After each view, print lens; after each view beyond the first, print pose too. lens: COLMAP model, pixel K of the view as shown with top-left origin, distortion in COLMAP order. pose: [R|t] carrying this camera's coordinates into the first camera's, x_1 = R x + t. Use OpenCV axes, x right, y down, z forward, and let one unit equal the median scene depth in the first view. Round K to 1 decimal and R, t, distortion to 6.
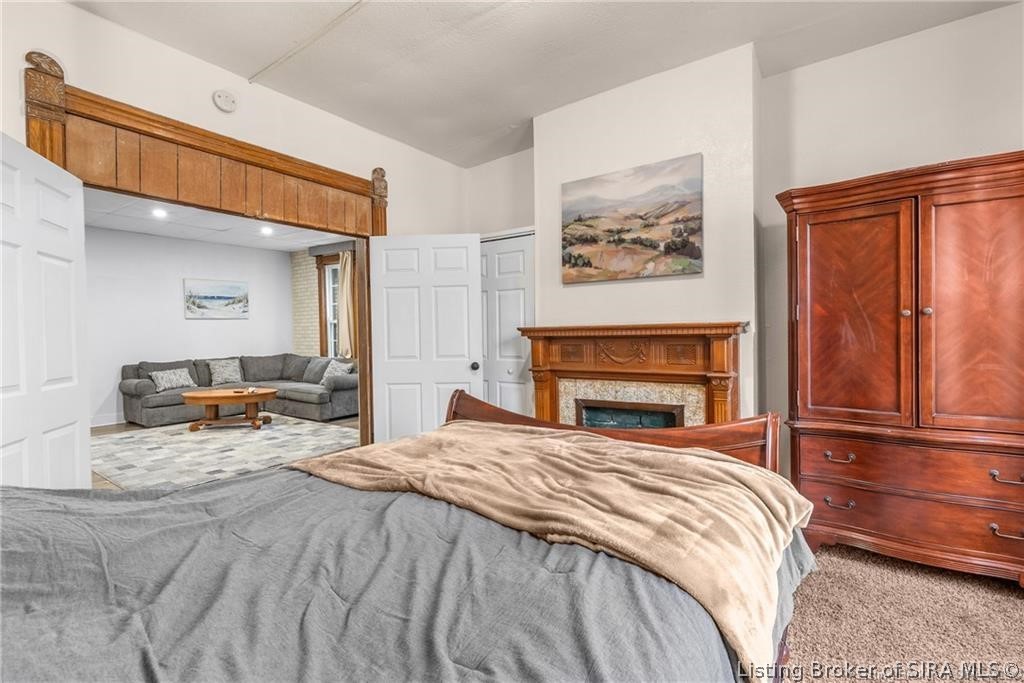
lens RADIAL K [[470.2, 0, 511.7], [0, 470.2, 339.9], [0, 0, 1]] dist [-0.003883, 0.001634]
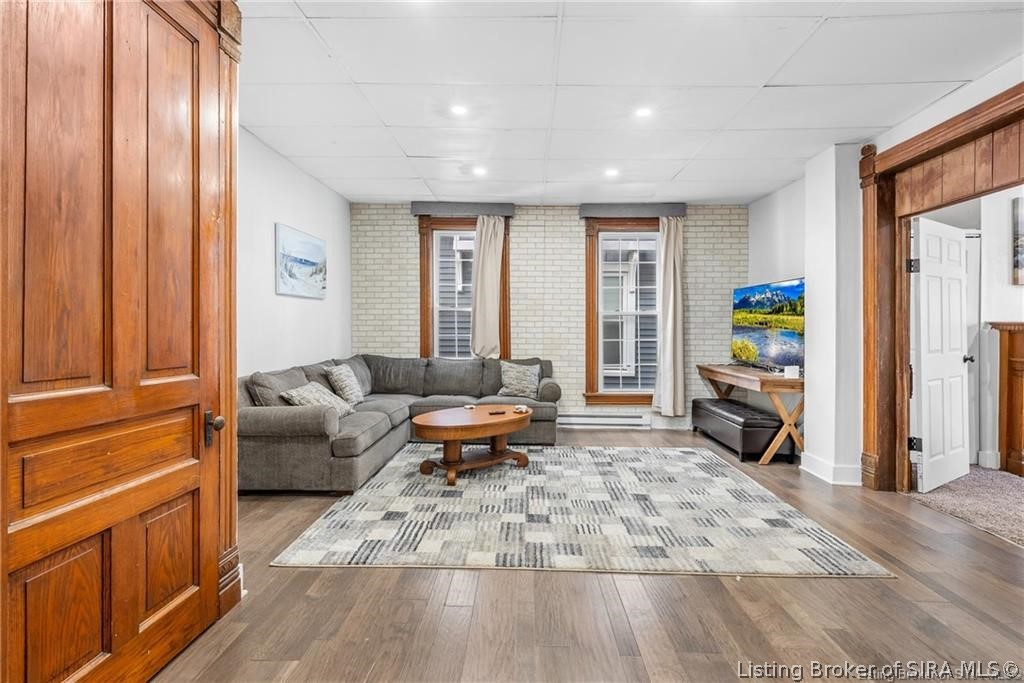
lens RADIAL K [[470.2, 0, 508.6], [0, 470.2, 334.9], [0, 0, 1]] dist [-0.003883, 0.001634]
pose [[0.826532, 0.004861, 0.562868, -0.725199], [-0.002079, 0.999982, -0.005582, 0.005969], [-0.562885, 0.003443, 0.826528, 0.346799]]
